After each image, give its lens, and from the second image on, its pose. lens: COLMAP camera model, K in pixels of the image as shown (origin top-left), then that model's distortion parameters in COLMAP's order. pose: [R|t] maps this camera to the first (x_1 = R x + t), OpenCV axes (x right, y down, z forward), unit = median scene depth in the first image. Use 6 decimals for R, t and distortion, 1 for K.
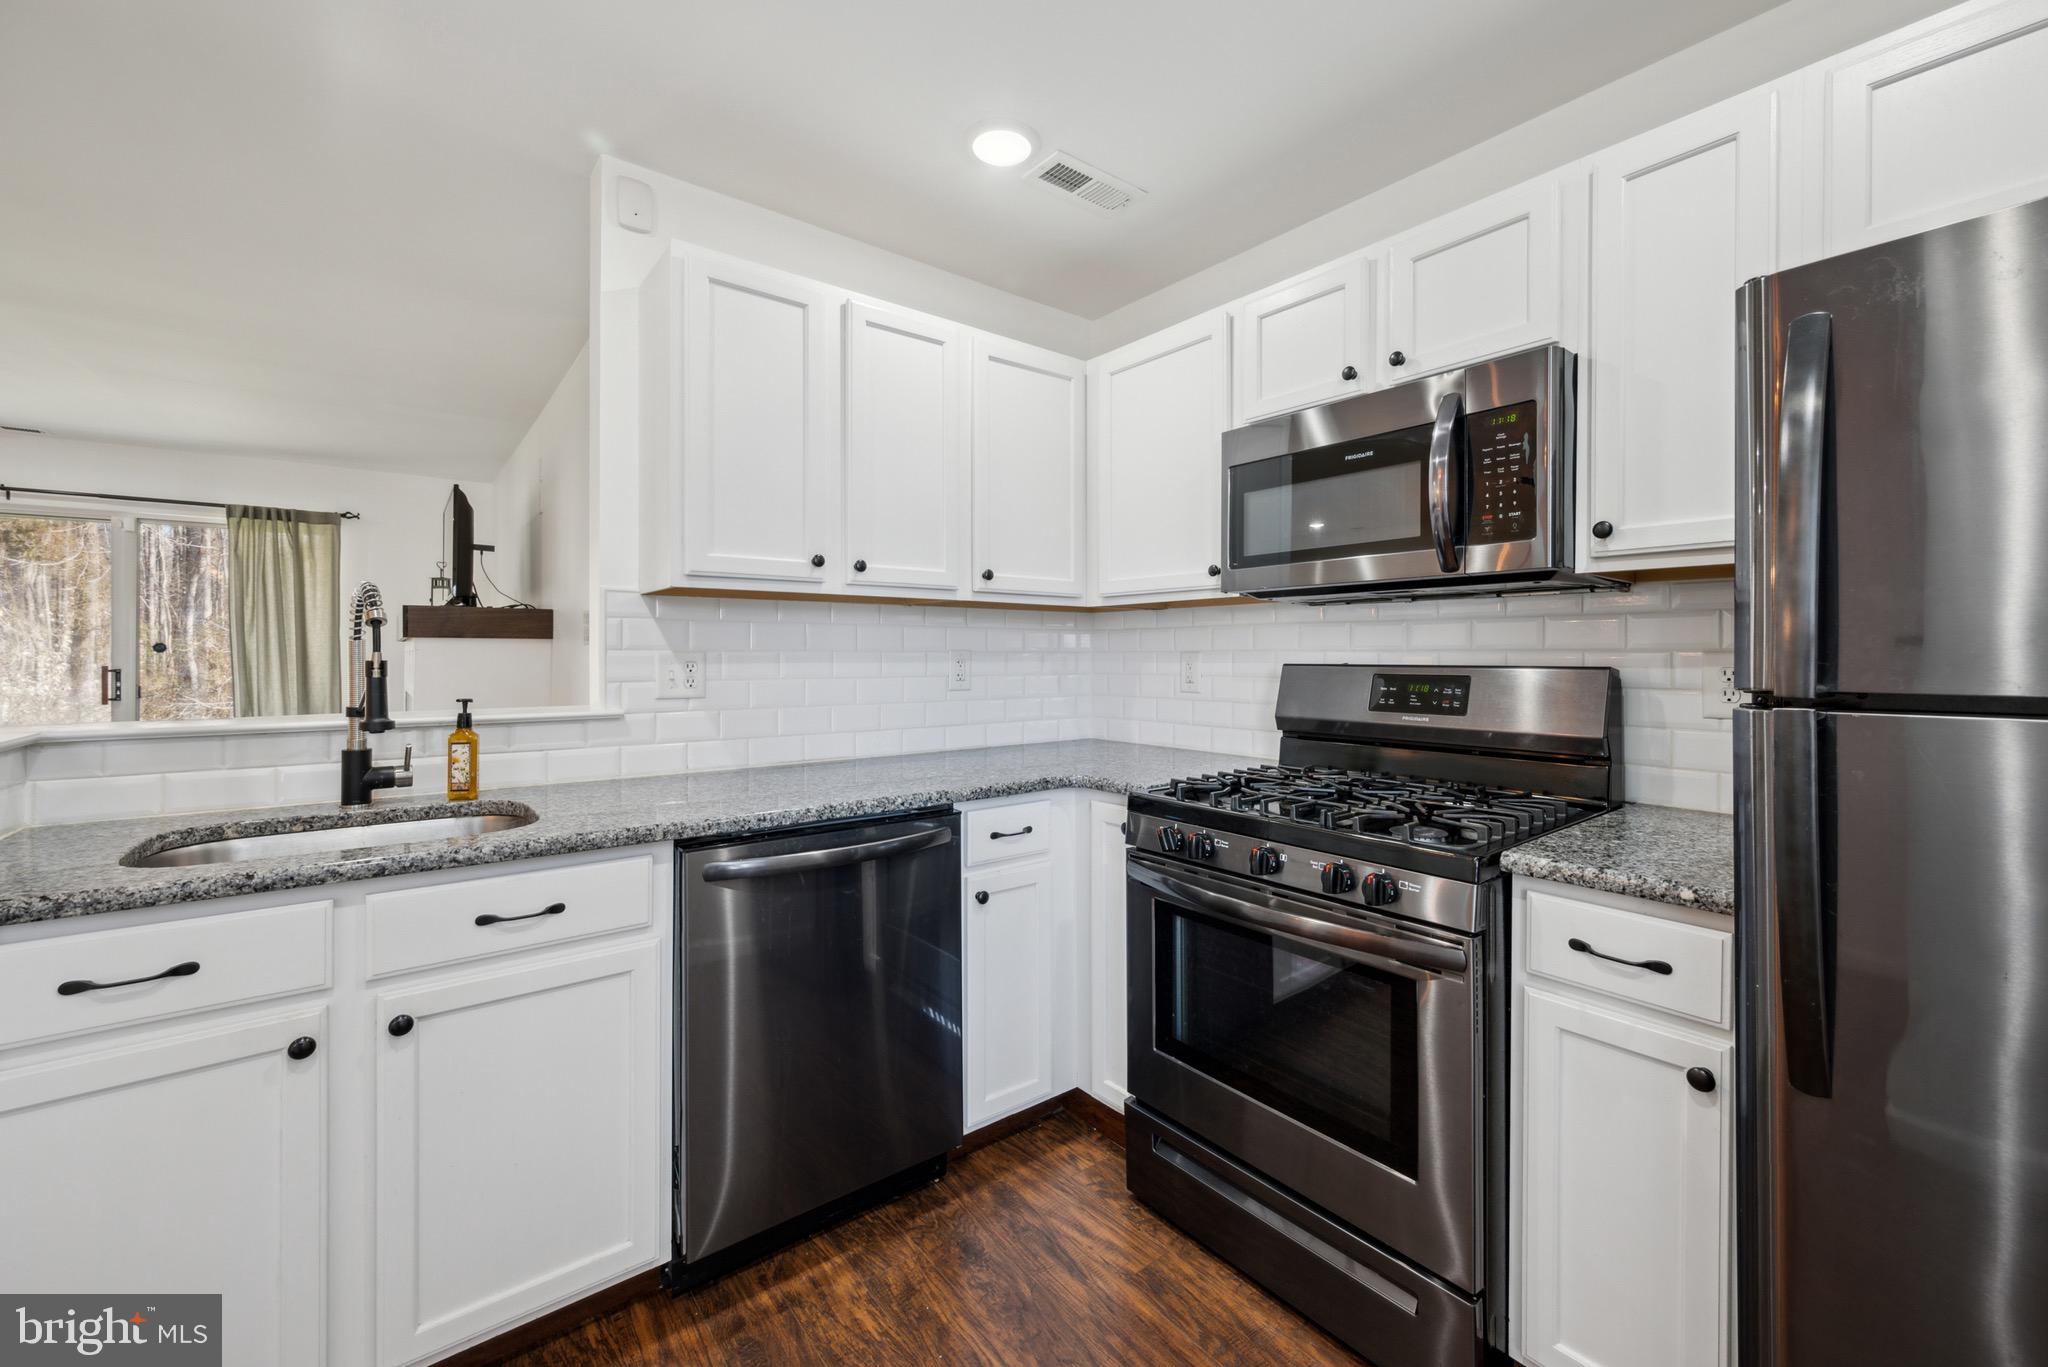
lens RADIAL K [[824.7, 0, 1052.8], [0, 824.7, 652.6], [0, 0, 1]] dist [-0.006709, -0.000580]
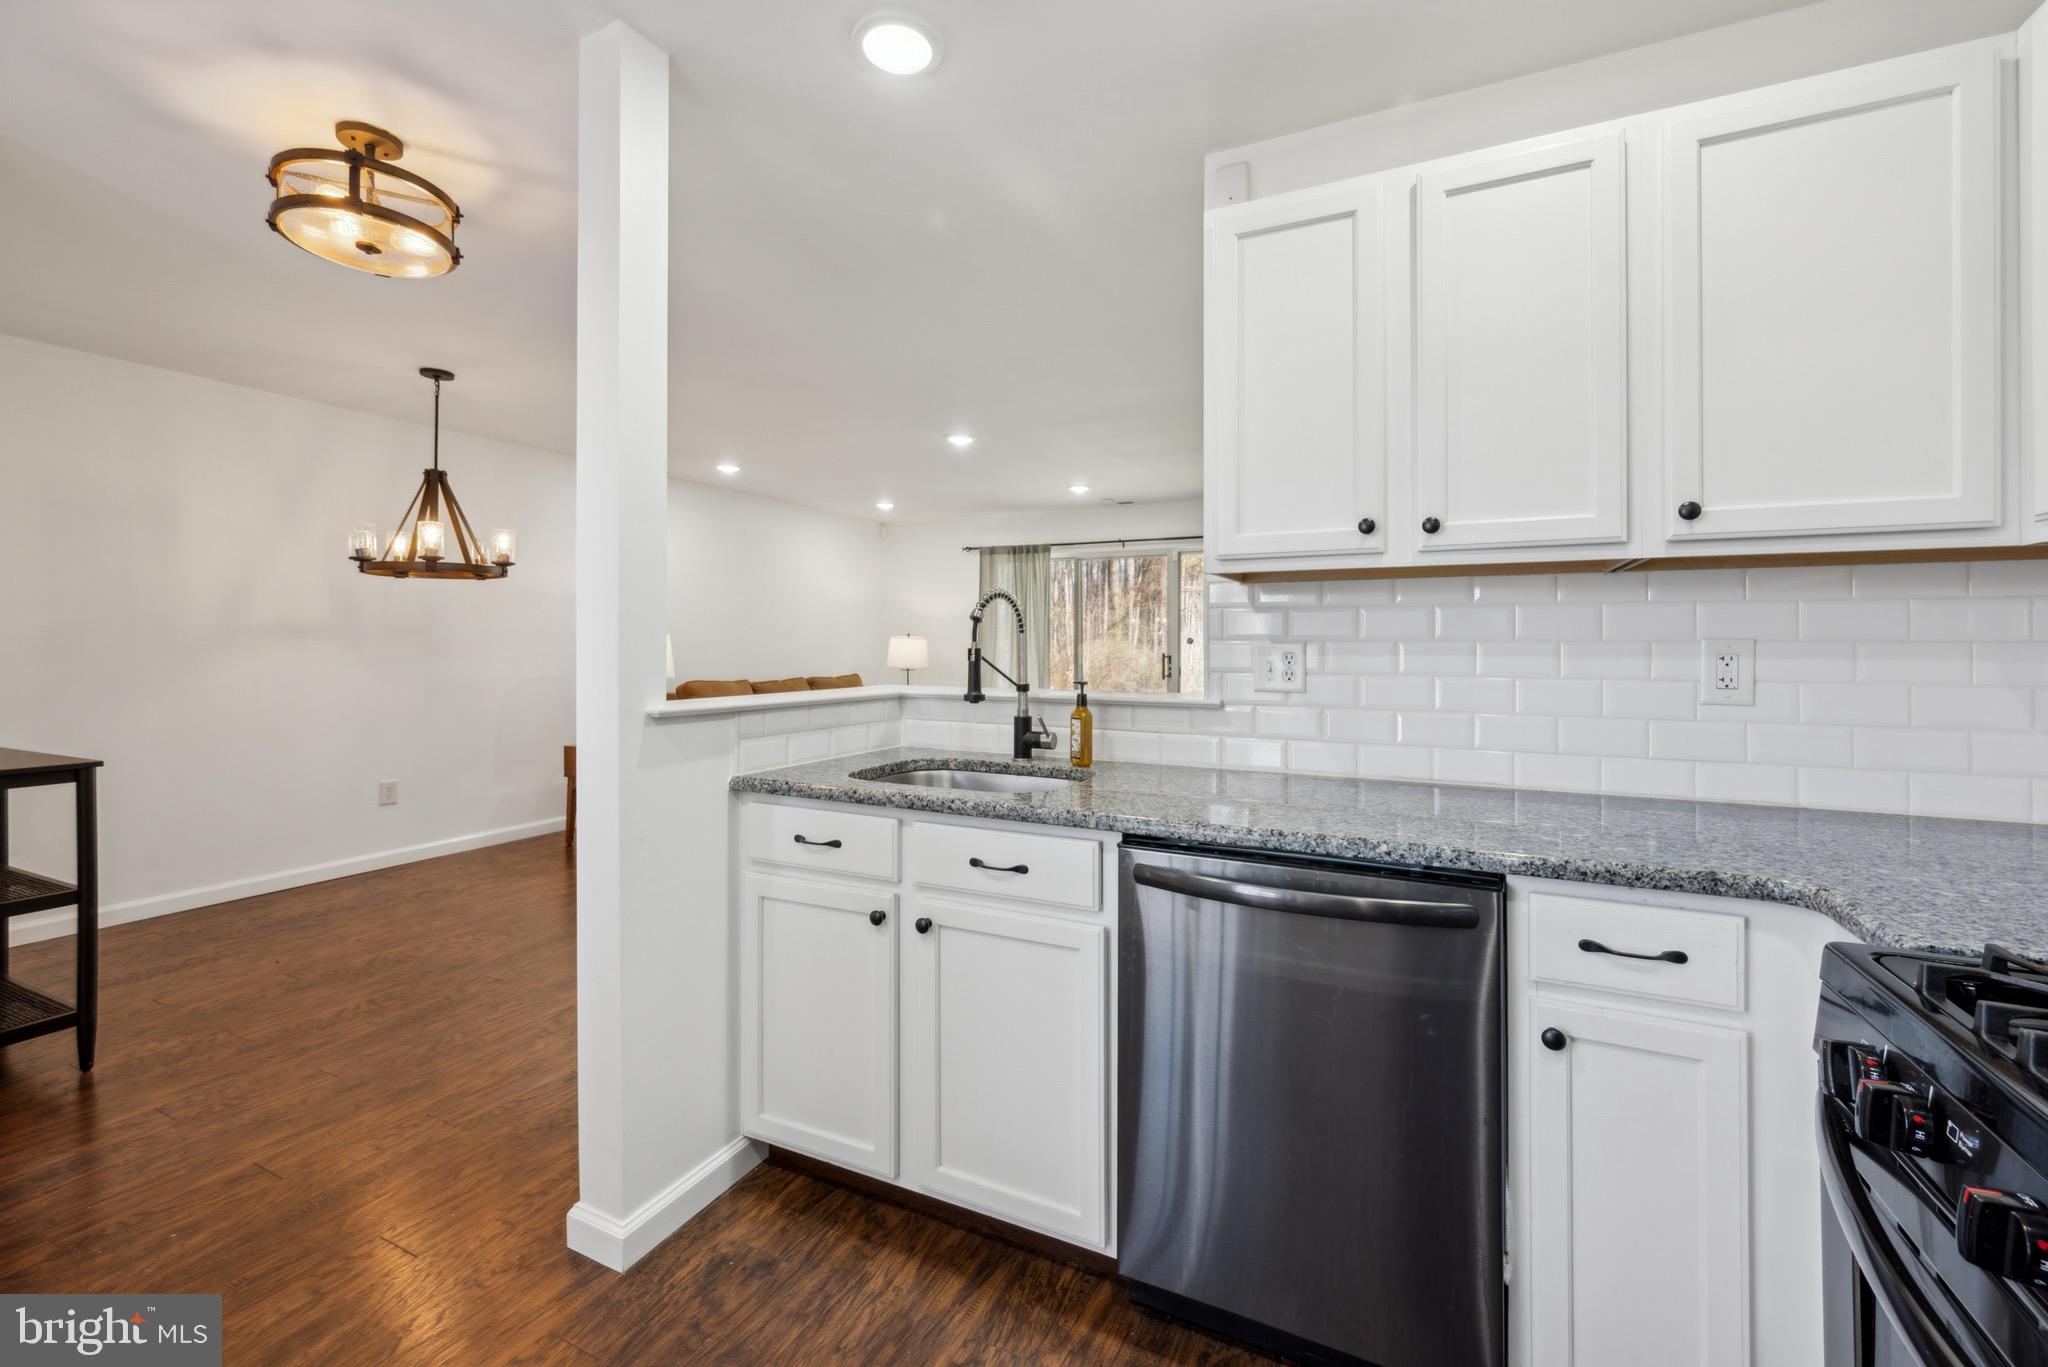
lens RADIAL K [[846.5, 0, 1046.1], [0, 846.5, 639.7], [0, 0, 1]] dist [-0.000003, 0.000119]
pose [[0.418966, -0.005208, -0.907987, 0.330674], [-0.000959, 0.999980, -0.006178, 0.003035], [0.908001, 0.003459, 0.418953, 0.385544]]
